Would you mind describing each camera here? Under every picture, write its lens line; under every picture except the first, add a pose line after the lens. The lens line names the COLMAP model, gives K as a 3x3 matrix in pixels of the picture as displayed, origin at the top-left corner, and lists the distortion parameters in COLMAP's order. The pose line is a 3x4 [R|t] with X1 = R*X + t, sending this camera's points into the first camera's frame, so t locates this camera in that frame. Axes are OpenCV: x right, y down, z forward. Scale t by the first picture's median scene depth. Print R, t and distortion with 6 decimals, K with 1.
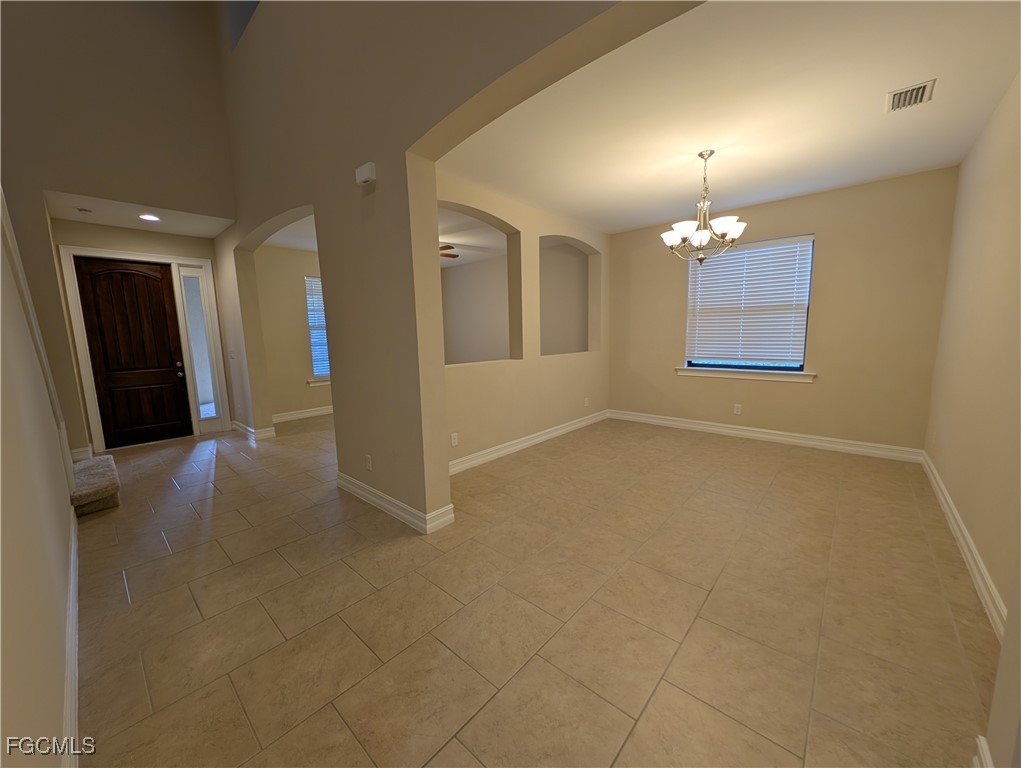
lens RADIAL K [[386.1, 0, 510.5], [0, 386.1, 384.0], [0, 0, 1]] dist [-0.001357, -0.000103]
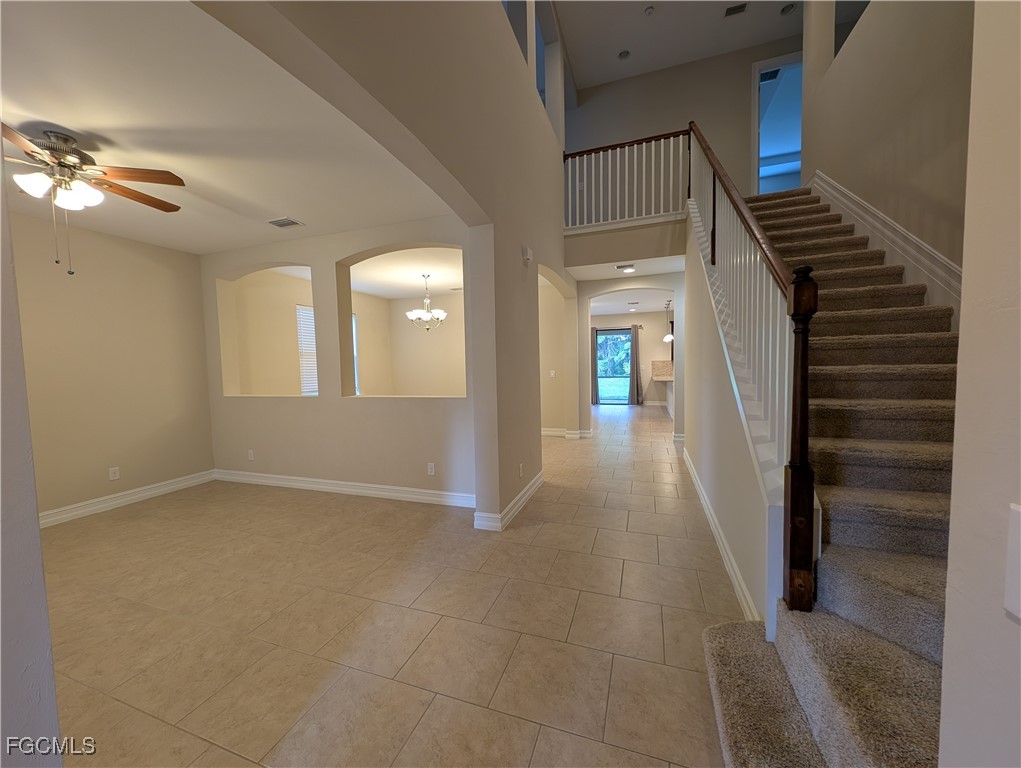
lens RADIAL K [[386.1, 0, 510.5], [0, 386.1, 384.0], [0, 0, 1]] dist [-0.001357, -0.000103]
pose [[-0.372111, -0.035460, 0.927511, -1.445972], [0.169362, 0.979901, 0.105410, -0.194149], [-0.912606, 0.196309, -0.358626, 1.396798]]
